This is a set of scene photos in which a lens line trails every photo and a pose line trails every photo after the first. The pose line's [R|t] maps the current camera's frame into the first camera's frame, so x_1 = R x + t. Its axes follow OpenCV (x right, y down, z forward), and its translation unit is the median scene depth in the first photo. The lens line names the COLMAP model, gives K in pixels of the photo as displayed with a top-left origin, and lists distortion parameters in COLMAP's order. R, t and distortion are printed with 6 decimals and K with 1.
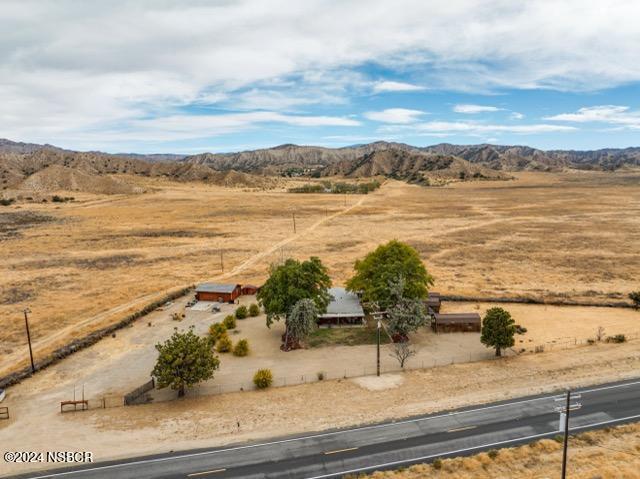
lens RADIAL K [[446.6, 0, 318.7], [0, 446.6, 258.0], [0, 0, 1]] dist [-0.032557, -0.000482]
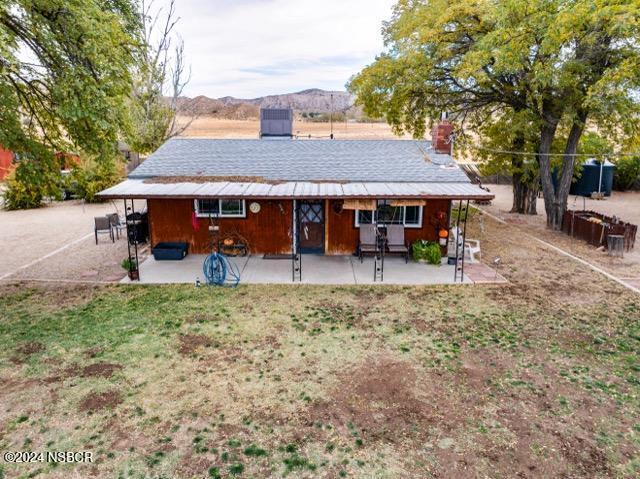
lens RADIAL K [[450.4, 0, 320.0], [0, 450.4, 239.5], [0, 0, 1]] dist [-0.038014, 0.002294]
pose [[0.998359, 0.022152, -0.052815, 0.061363], [-0.018929, 0.997972, 0.060772, 0.133505], [0.054054, -0.059673, 0.996753, 0.855941]]
